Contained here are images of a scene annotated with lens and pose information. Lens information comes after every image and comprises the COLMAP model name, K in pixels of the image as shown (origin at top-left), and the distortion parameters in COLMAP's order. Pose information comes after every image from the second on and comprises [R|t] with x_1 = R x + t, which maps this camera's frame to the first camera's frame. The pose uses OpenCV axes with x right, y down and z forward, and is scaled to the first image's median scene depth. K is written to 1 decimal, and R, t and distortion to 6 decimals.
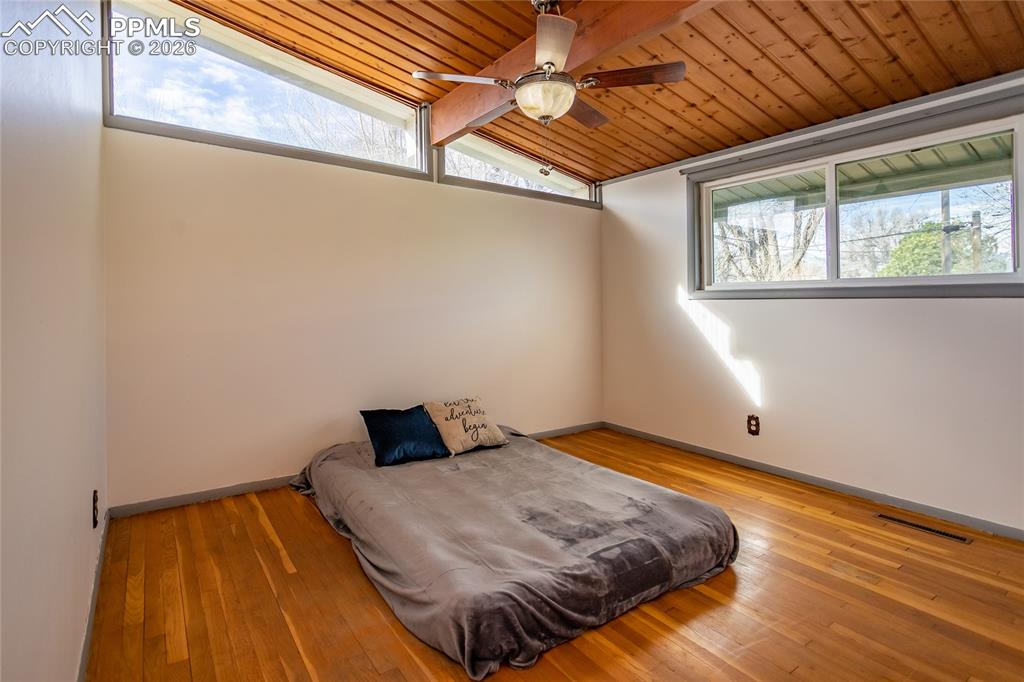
lens RADIAL K [[510.6, 0, 512.0], [0, 510.6, 341.0], [0, 0, 1]] dist [0.001984, 0.000264]
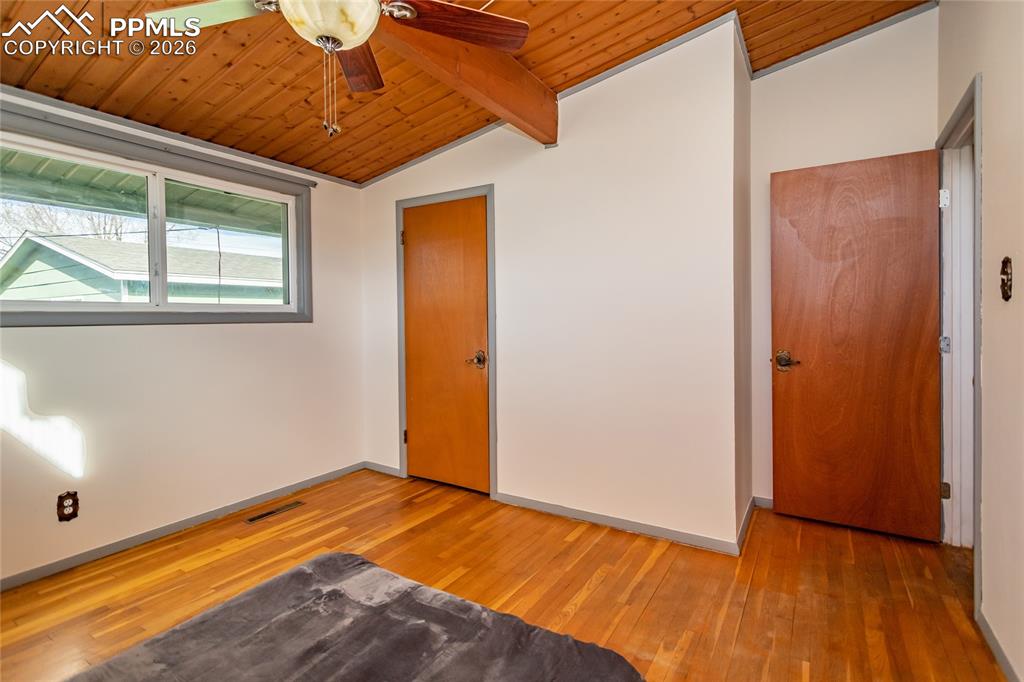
lens RADIAL K [[483.9, 0, 516.5], [0, 483.9, 330.2], [0, 0, 1]] dist [0.001235, 0.000368]
pose [[-0.380499, -0.028166, 0.924352, -0.410149], [0.064287, 0.996312, 0.056822, -0.081709], [-0.922544, 0.081045, -0.377285, 0.757677]]
